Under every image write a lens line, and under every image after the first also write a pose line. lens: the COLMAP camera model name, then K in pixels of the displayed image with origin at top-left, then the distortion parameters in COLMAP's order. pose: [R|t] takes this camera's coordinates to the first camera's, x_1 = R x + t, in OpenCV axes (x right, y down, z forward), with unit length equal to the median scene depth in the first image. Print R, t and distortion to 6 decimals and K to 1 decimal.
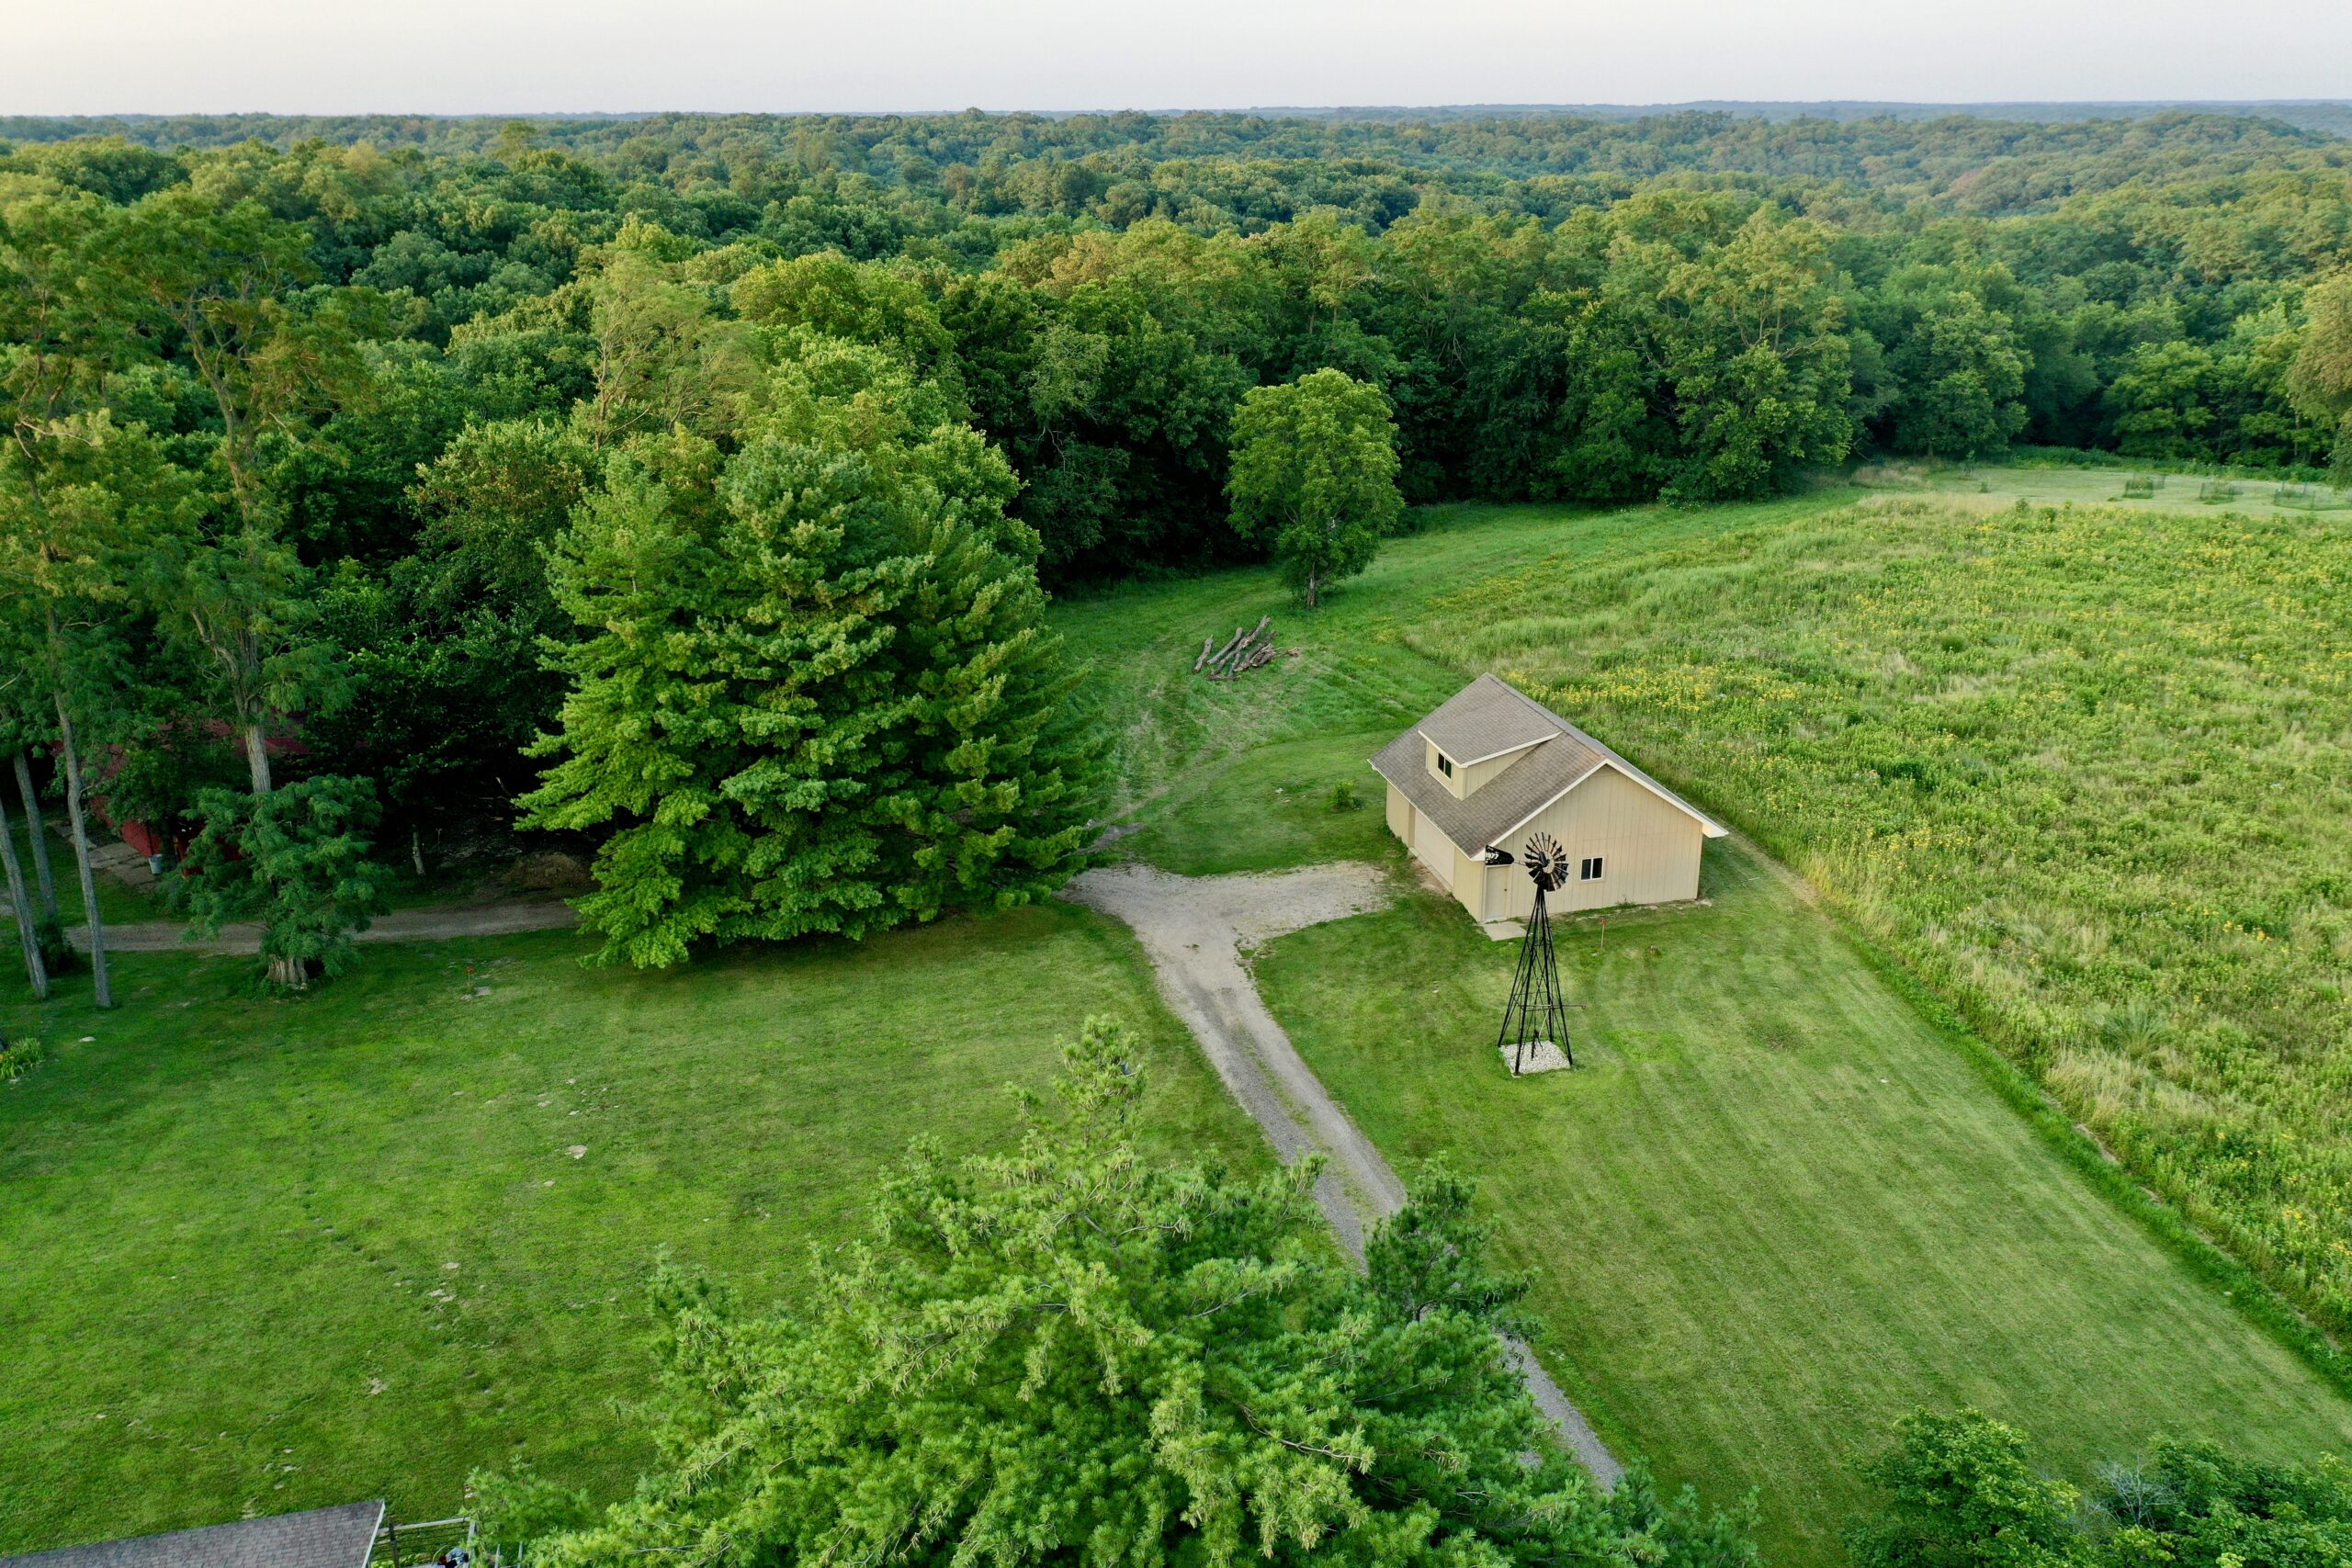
lens RADIAL K [[1869.9, 0, 1174.1], [0, 1869.9, 772.8], [0, 0, 1]] dist [-0.009392, -0.001397]
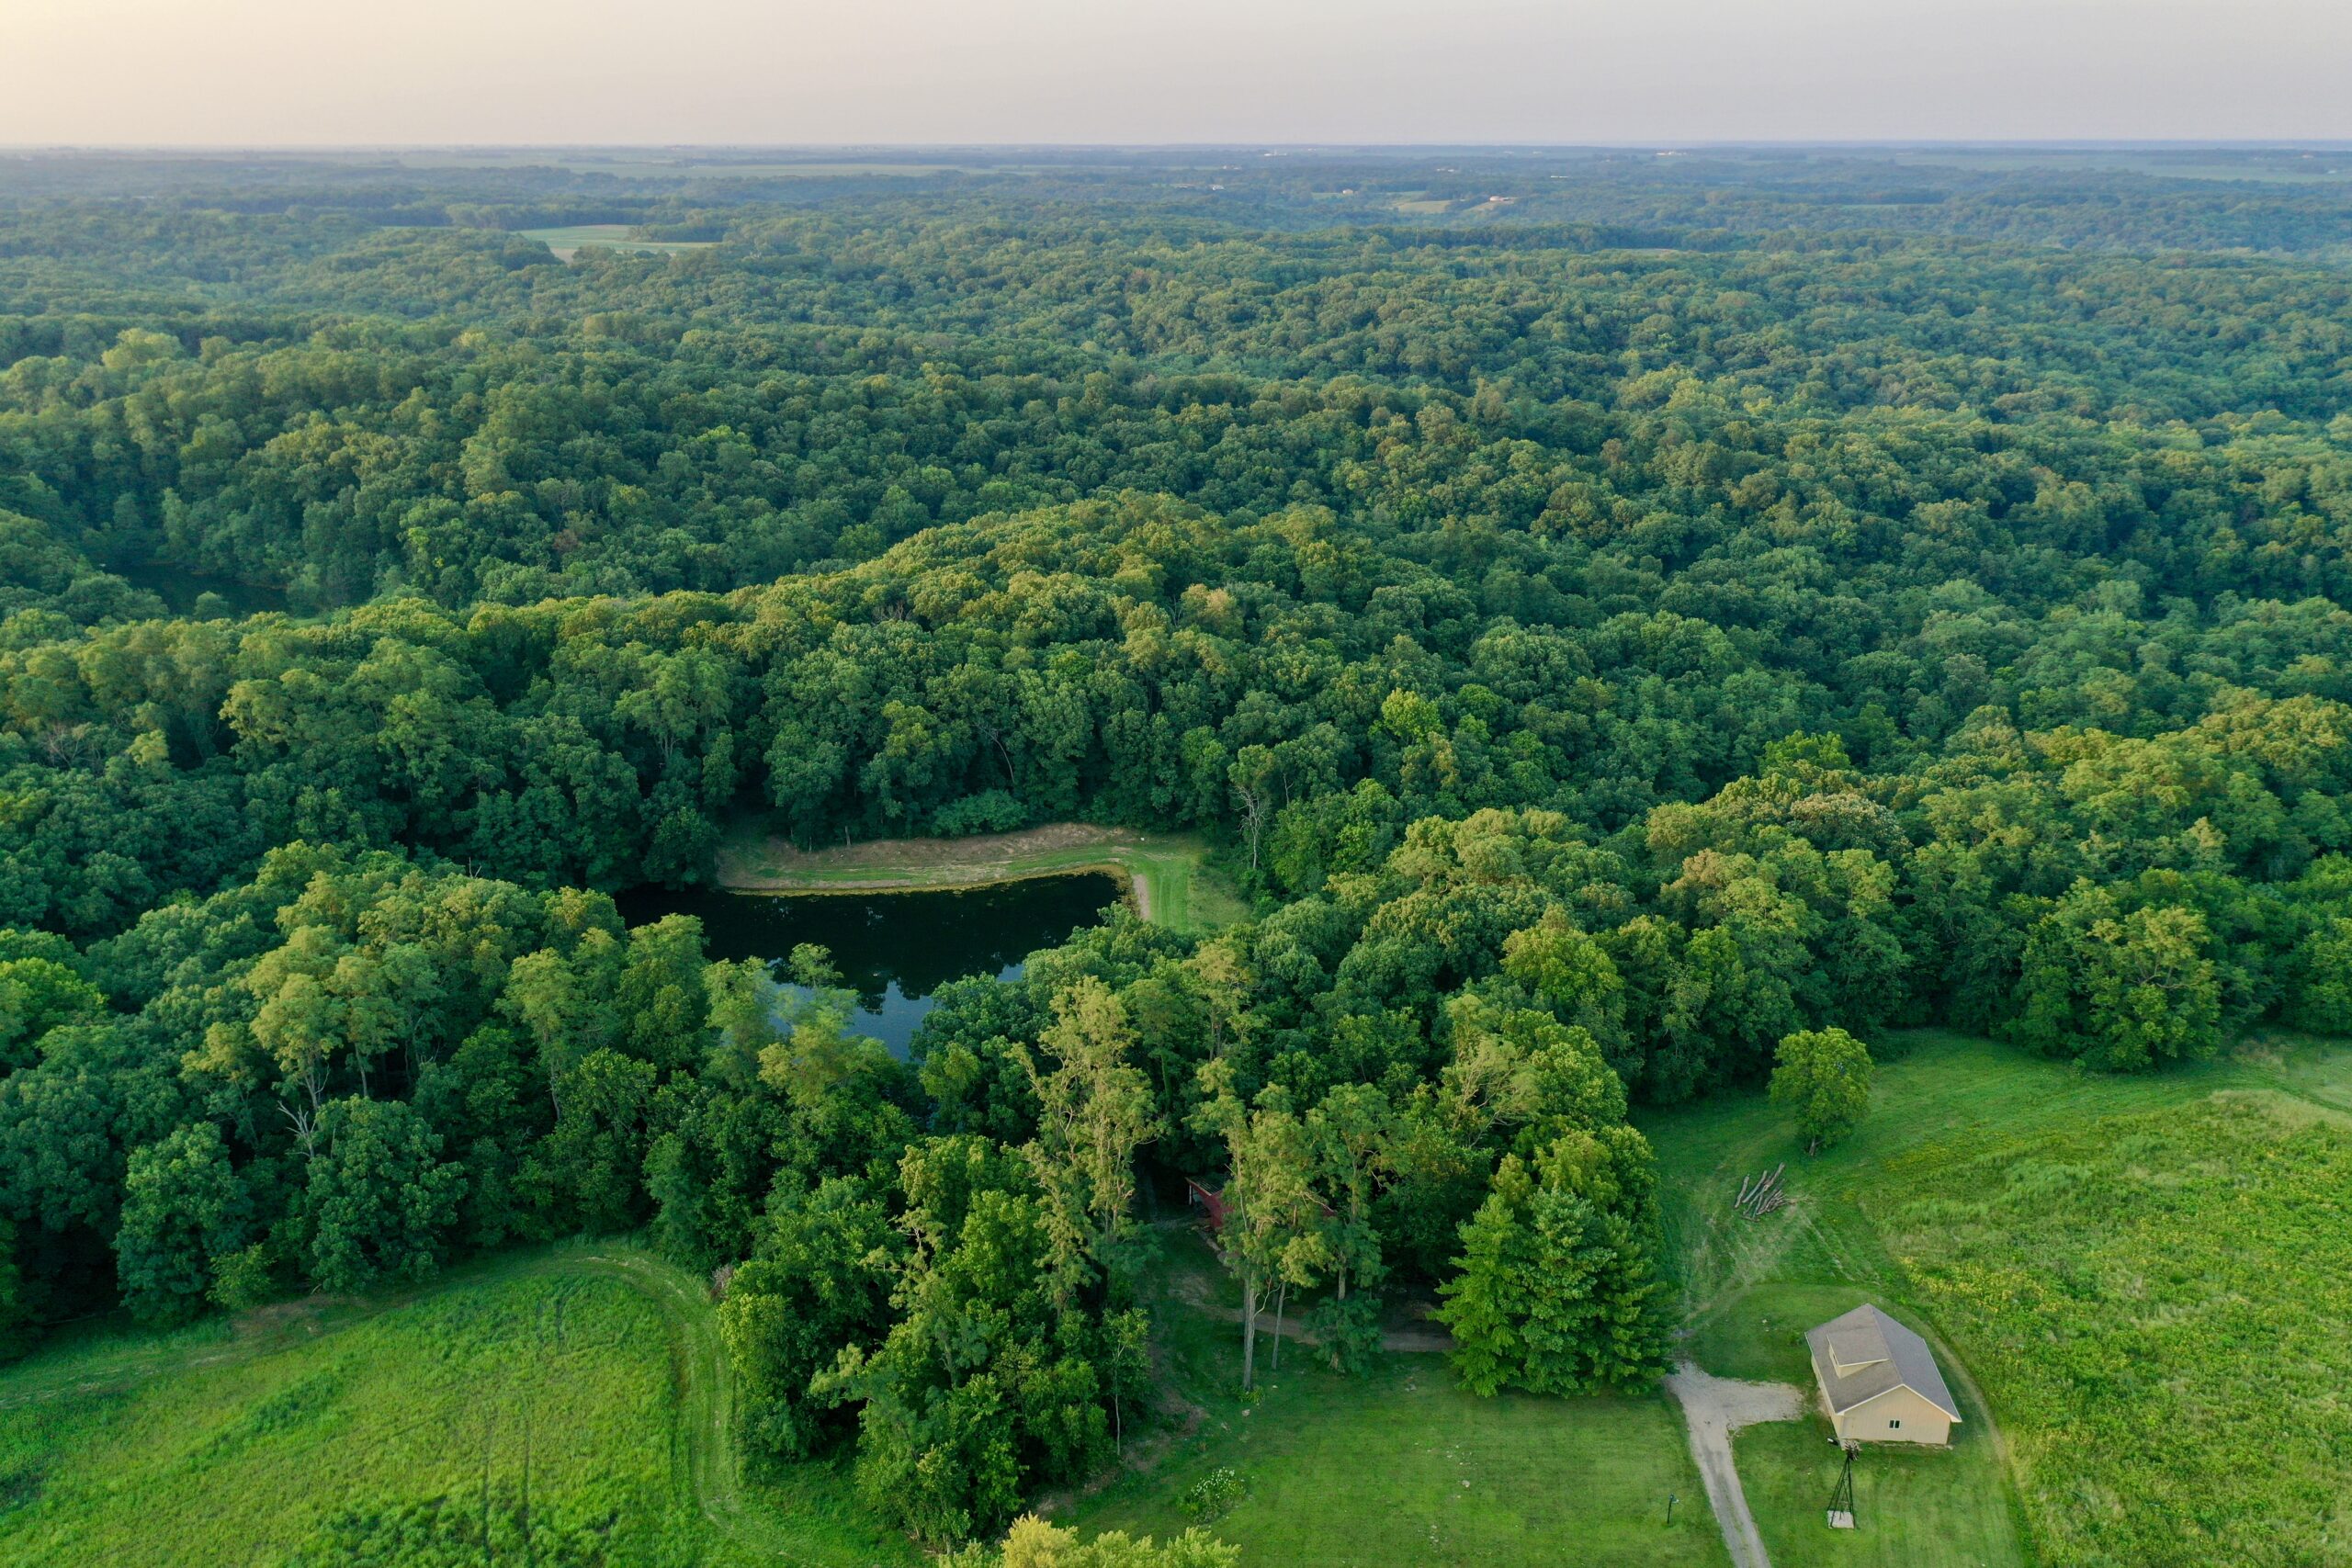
lens RADIAL K [[1869.9, 0, 1164.0], [0, 1869.9, 782.7], [0, 0, 1]] dist [-0.009392, -0.001397]
pose [[0.946202, 0.110521, -0.304118, -0.011410], [-0.111705, 0.993649, 0.013559, -0.599518], [0.303685, 0.021142, 0.952538, -1.317264]]
